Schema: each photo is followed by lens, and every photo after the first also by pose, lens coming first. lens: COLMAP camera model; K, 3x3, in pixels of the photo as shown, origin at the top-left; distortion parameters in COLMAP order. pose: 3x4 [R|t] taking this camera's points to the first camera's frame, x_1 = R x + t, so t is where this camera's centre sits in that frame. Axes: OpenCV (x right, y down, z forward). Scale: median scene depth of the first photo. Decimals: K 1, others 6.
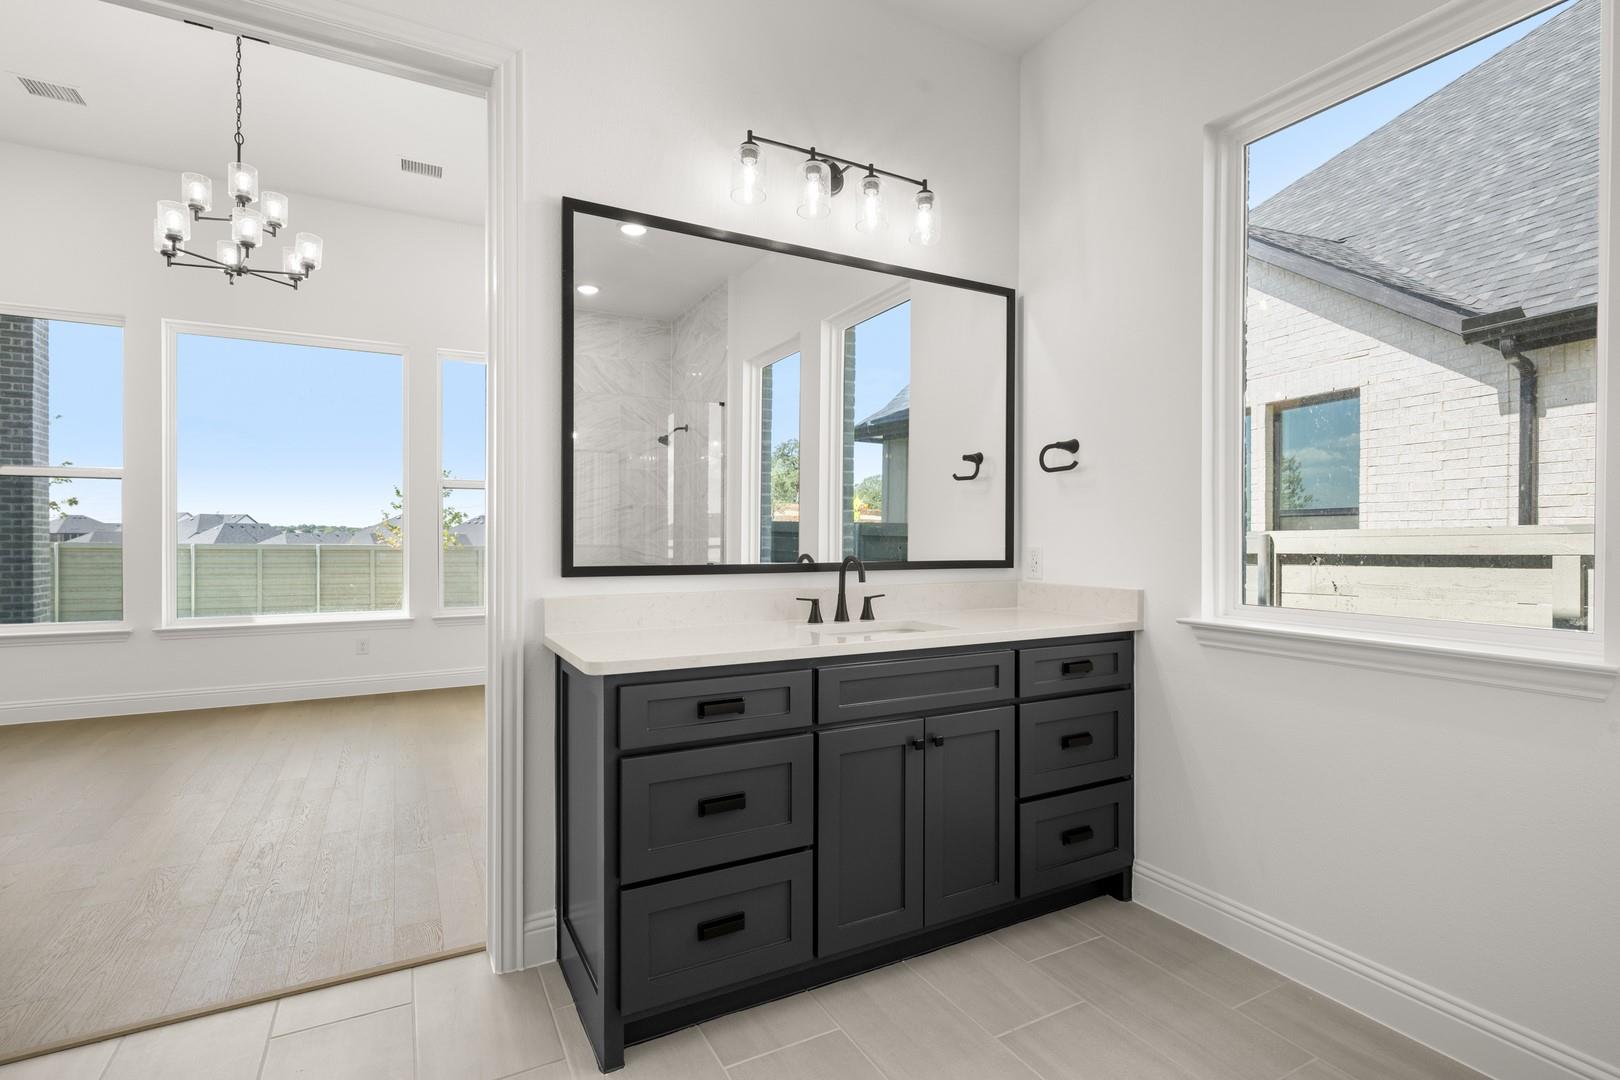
lens RADIAL K [[767.6, 0, 810.0], [0, 767.6, 540.0], [0, 0, 1]] dist [0.000963, -0.000048]
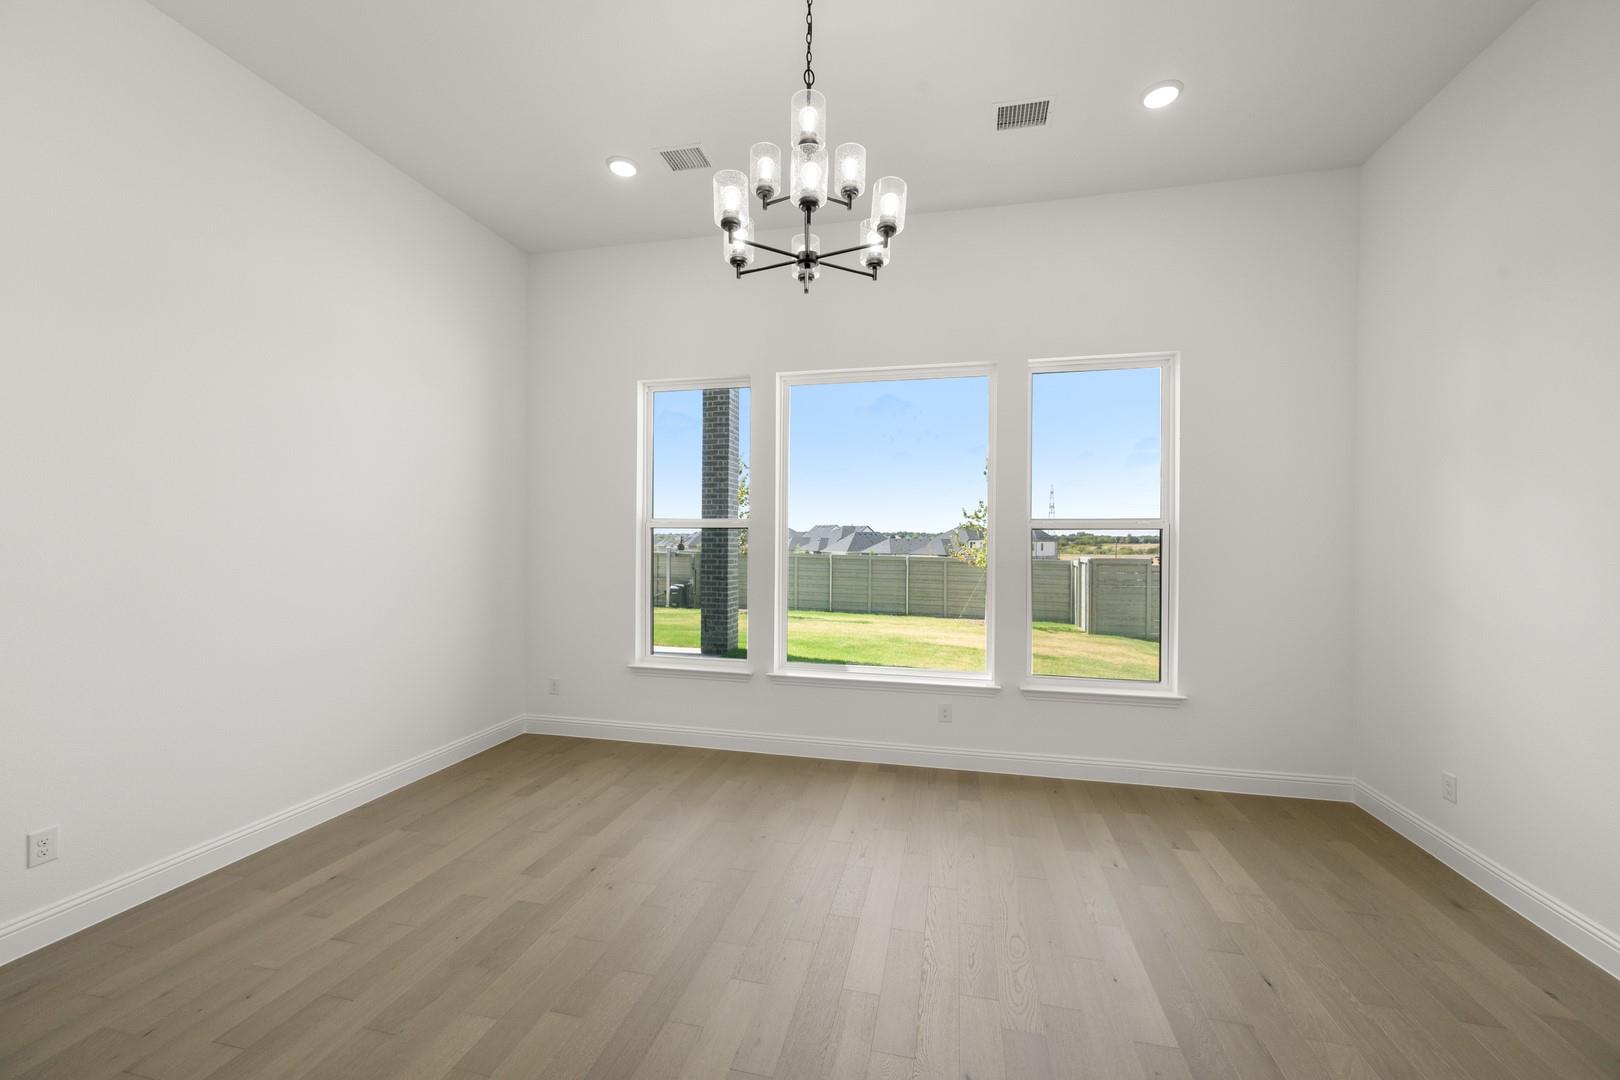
lens RADIAL K [[644.2, 0, 810.0], [0, 644.2, 540.0], [0, 0, 1]] dist [0.000332, -0.000021]
pose [[0.751004, 0.002643, -0.660292, -0.214082], [-0.008279, 0.999951, -0.005413, -0.053124], [0.660246, 0.009532, 0.750989, 0.344483]]
